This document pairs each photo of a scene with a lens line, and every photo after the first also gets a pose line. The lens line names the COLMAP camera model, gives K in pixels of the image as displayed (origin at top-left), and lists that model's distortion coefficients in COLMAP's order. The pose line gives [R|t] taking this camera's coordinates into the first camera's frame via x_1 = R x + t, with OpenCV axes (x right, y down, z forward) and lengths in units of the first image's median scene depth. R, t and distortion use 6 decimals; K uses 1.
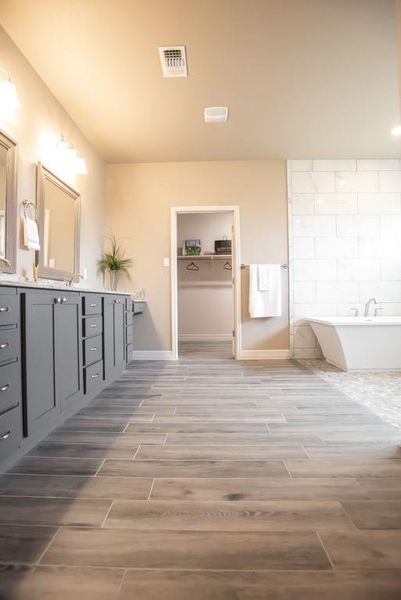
lens RADIAL K [[300.3, 0, 201.0], [0, 300.3, 303.1], [0, 0, 1]] dist [-0.066036, 0.027384]
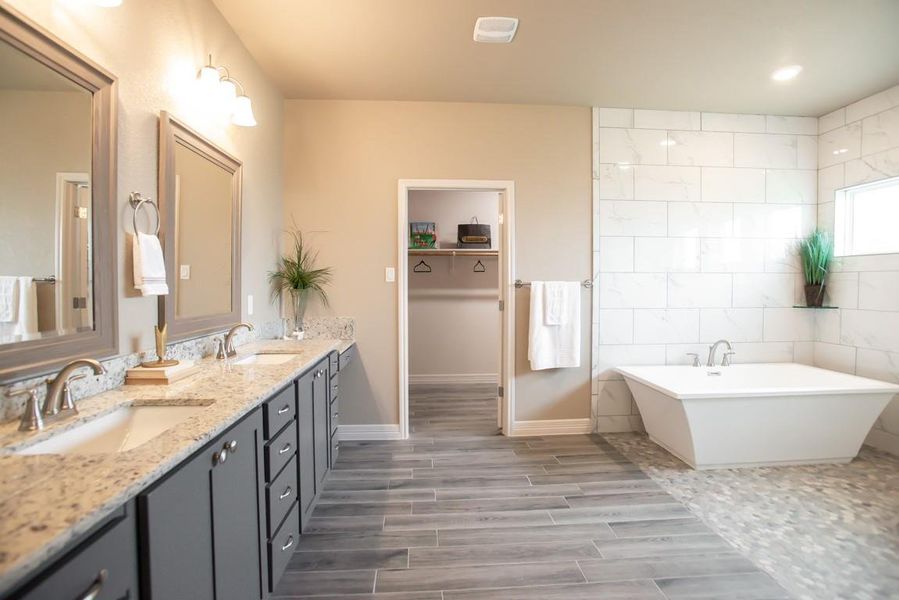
lens RADIAL K [[439.5, 0, 448.8], [0, 439.5, 296.7], [0, 0, 1]] dist [-0.063385, 0.024448]
pose [[0.995064, 0.005936, 0.099062, -0.089772], [-0.008726, 0.999577, 0.027750, -0.122757], [-0.098856, -0.028477, 0.994694, 0.141905]]
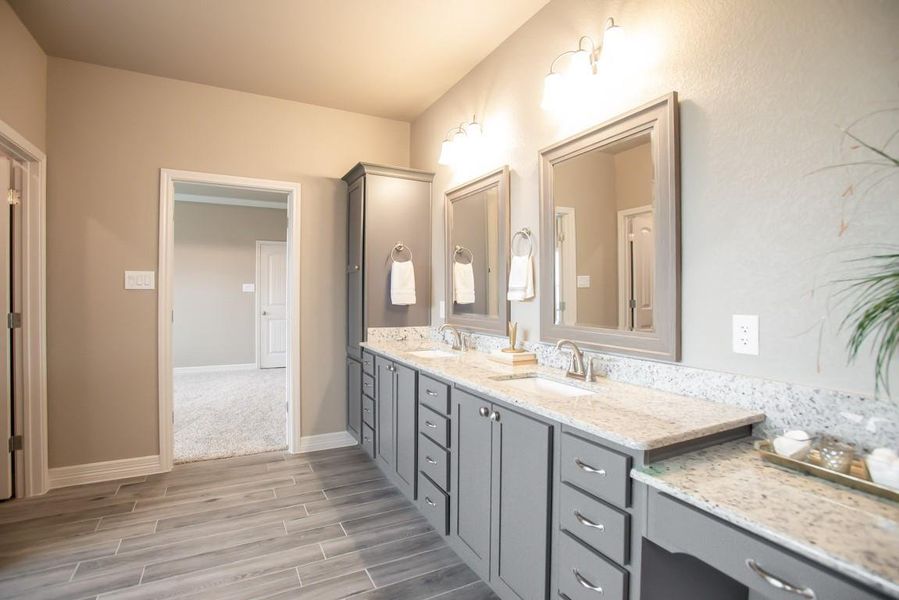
lens RADIAL K [[450.0, 0, 447.5], [0, 450.0, 298.2], [0, 0, 1]] dist [-0.066036, 0.027384]
pose [[-0.878932, 0.004155, -0.476929, 0.038373], [-0.002123, 0.999918, 0.012624, -0.119845], [0.476943, 0.012108, -0.878851, 1.095652]]
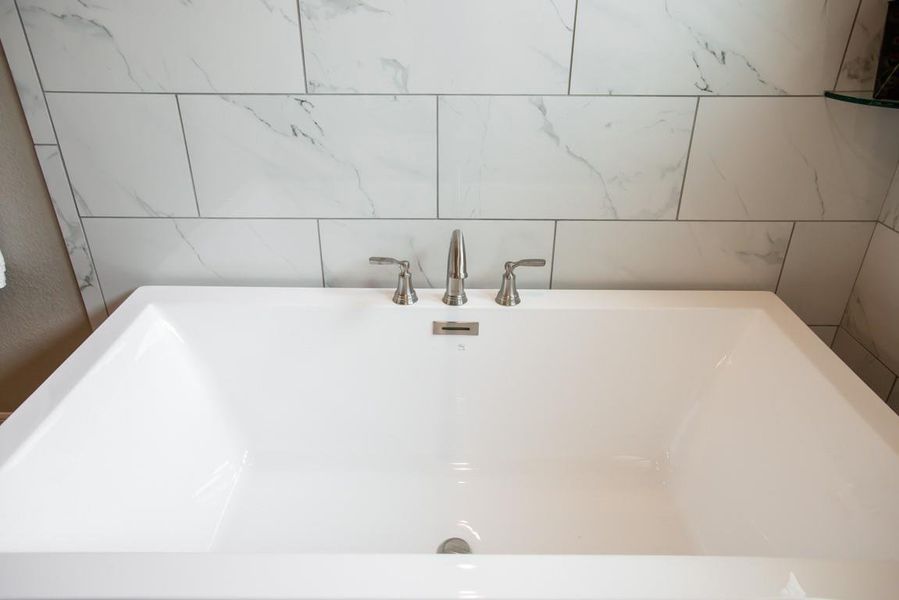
lens RADIAL K [[654.3, 0, 454.6], [0, 654.3, 346.7], [0, 0, 1]] dist [-0.002307, 0.000666]
pose [[0.999384, 0.001689, 0.035045, 0.542812], [-0.019112, 0.863848, 0.503389, -0.142773], [-0.029423, -0.503749, 0.863349, 0.611816]]
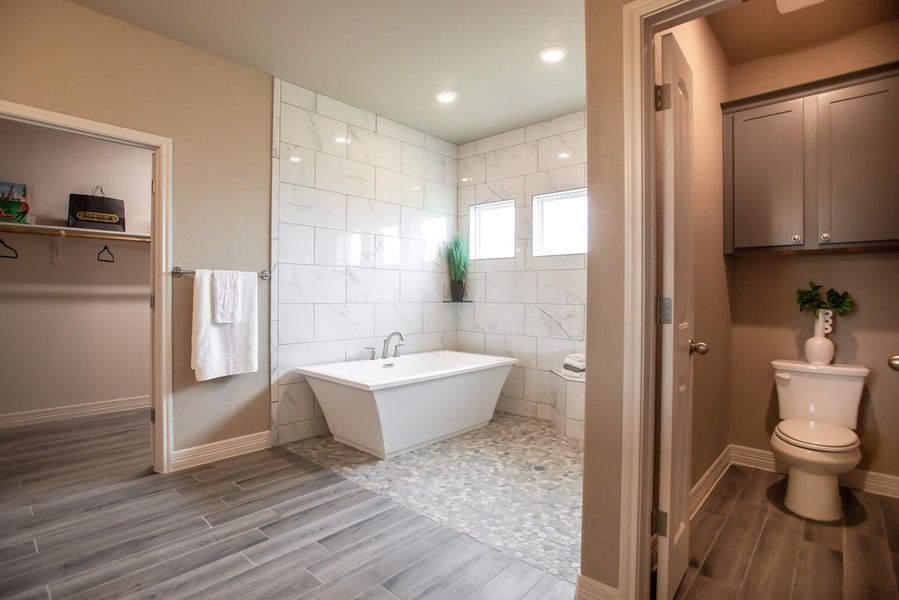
lens RADIAL K [[450.0, 0, 447.5], [0, 450.0, 298.2], [0, 0, 1]] dist [-0.066036, 0.027384]
pose [[0.649060, 0.009711, 0.760675, -0.111622], [-0.011095, 0.999933, -0.003298, -0.086016], [-0.760656, -0.006299, 0.649124, 0.242900]]
